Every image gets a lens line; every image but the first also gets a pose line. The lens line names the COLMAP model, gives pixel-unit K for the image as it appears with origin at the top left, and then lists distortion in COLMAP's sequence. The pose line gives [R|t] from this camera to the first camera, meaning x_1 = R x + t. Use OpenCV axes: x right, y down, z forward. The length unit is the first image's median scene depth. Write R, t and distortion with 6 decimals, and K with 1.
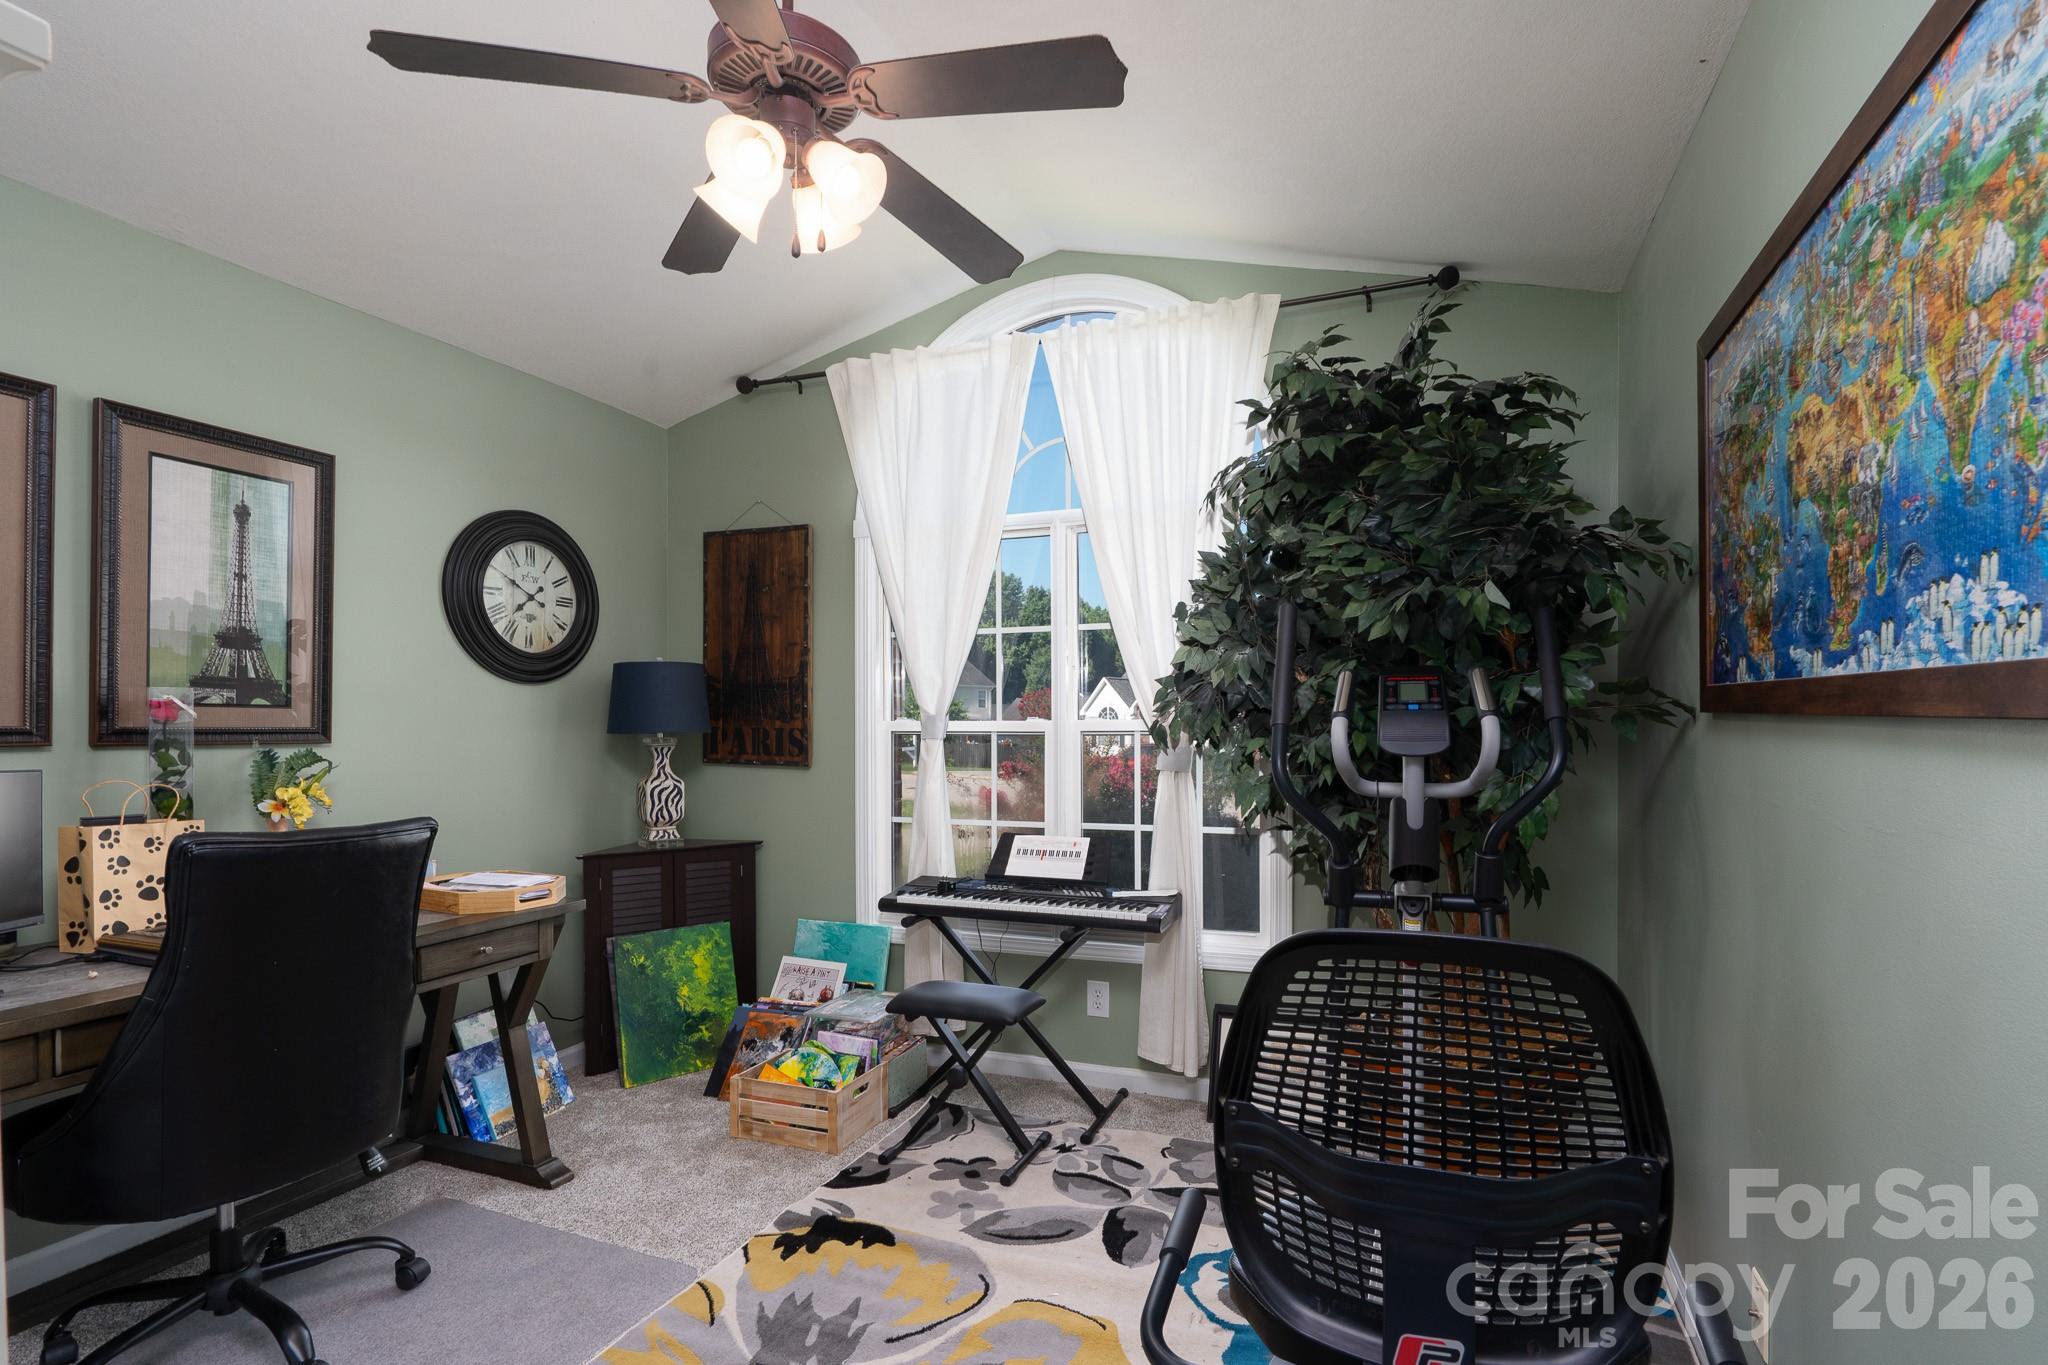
lens RADIAL K [[980.7, 0, 1027.7], [0, 980.7, 721.8], [0, 0, 1]] dist [-0.000591, 0.000083]
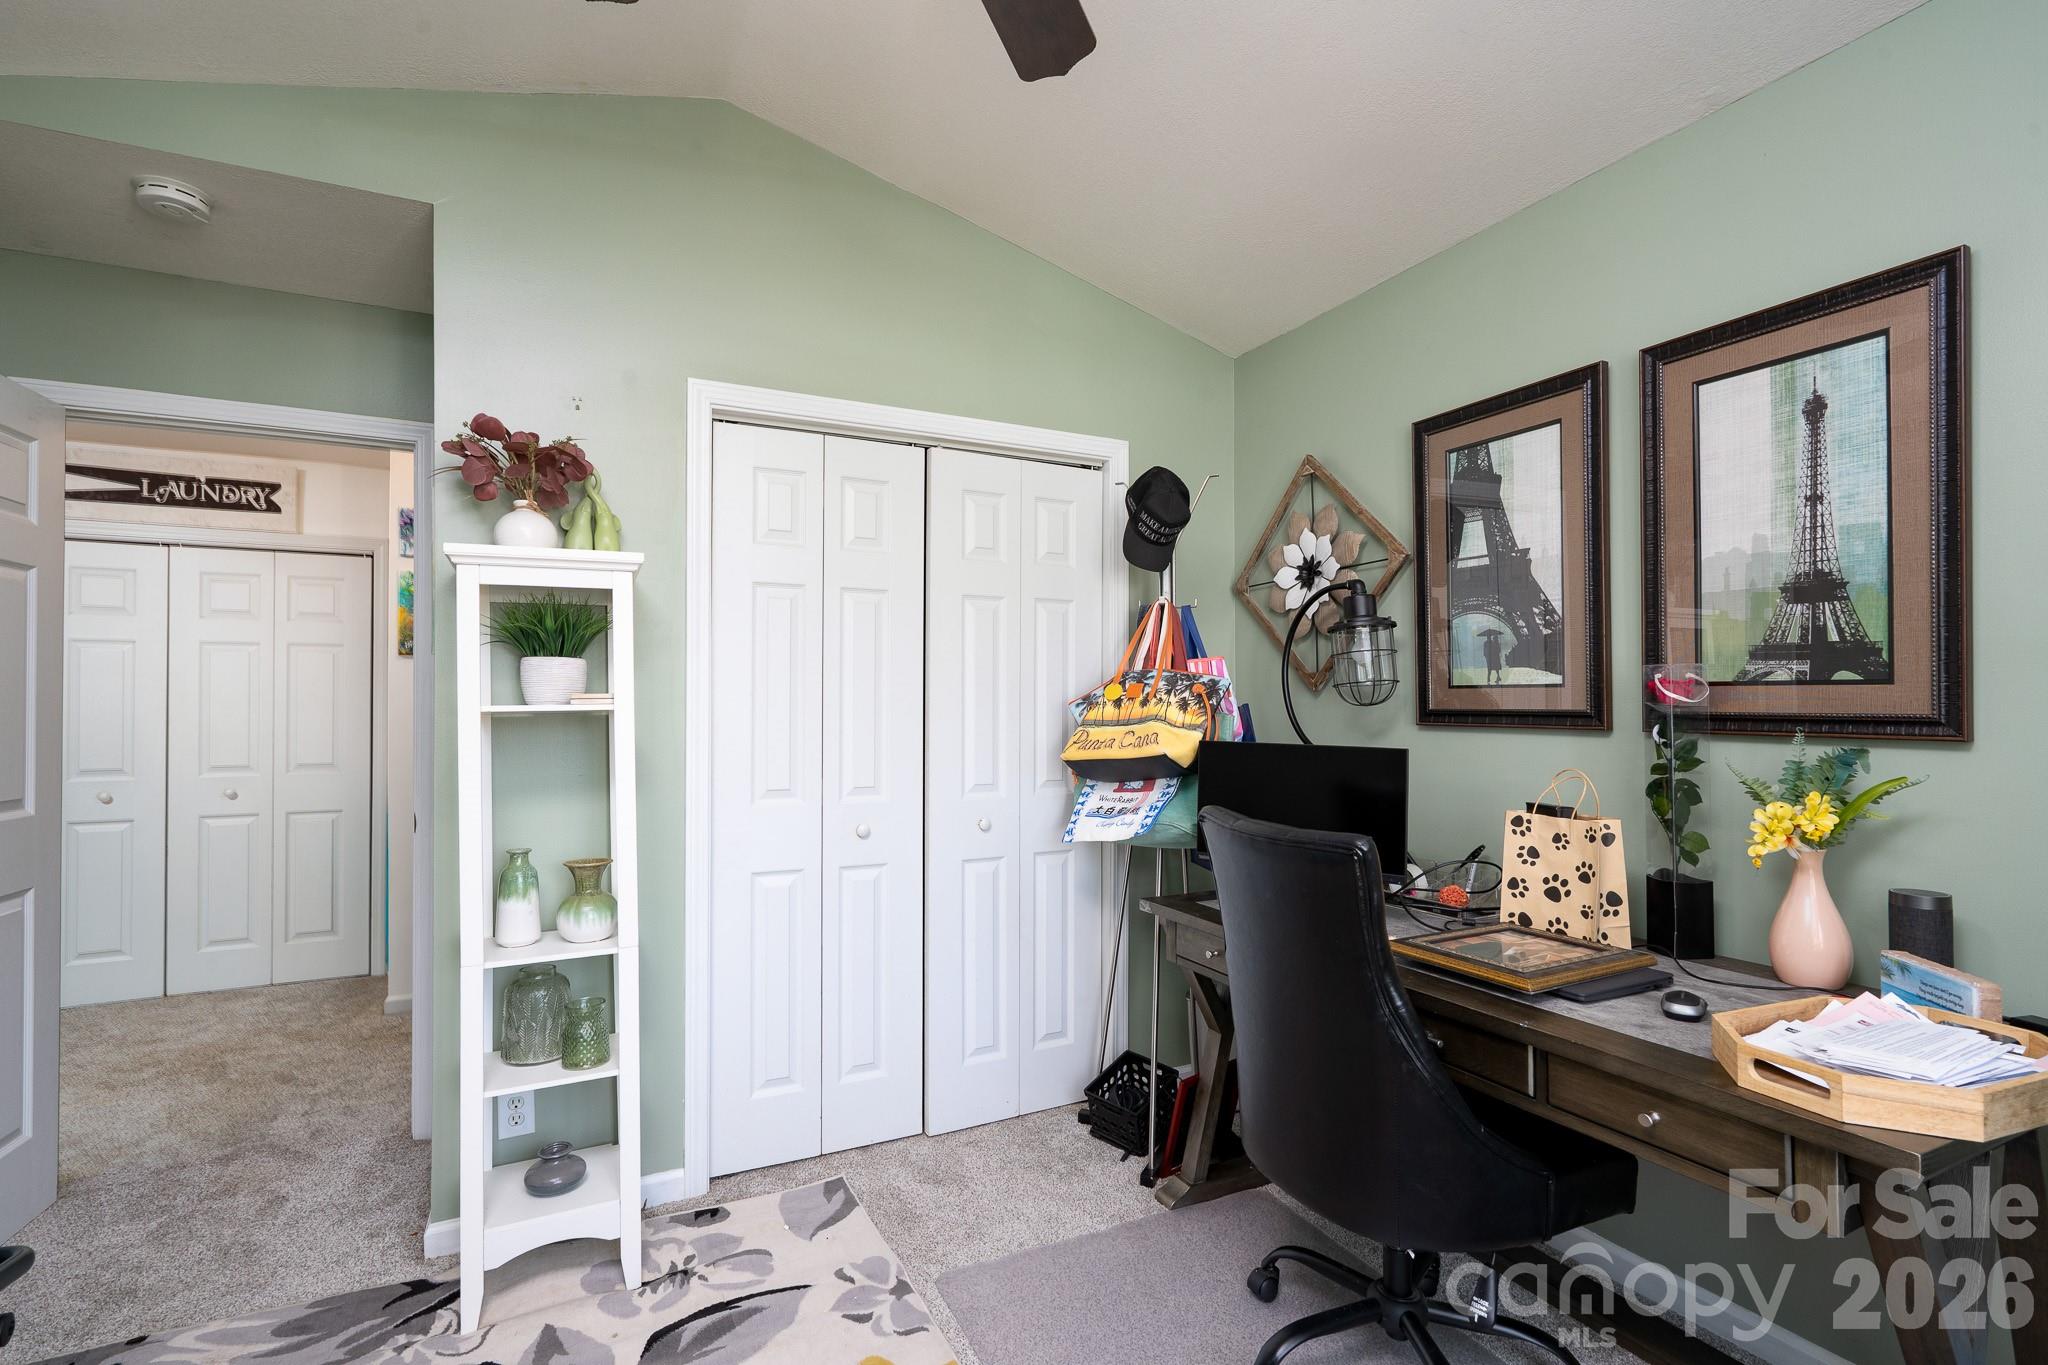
lens RADIAL K [[942.5, 0, 1004.3], [0, 942.5, 695.0], [0, 0, 1]] dist [-0.001208, 0.000730]
pose [[-0.653903, -0.001559, -0.756577, 0.091049], [0.005879, 0.999957, -0.007142, -0.006229], [0.756555, -0.009118, -0.653866, 1.019750]]
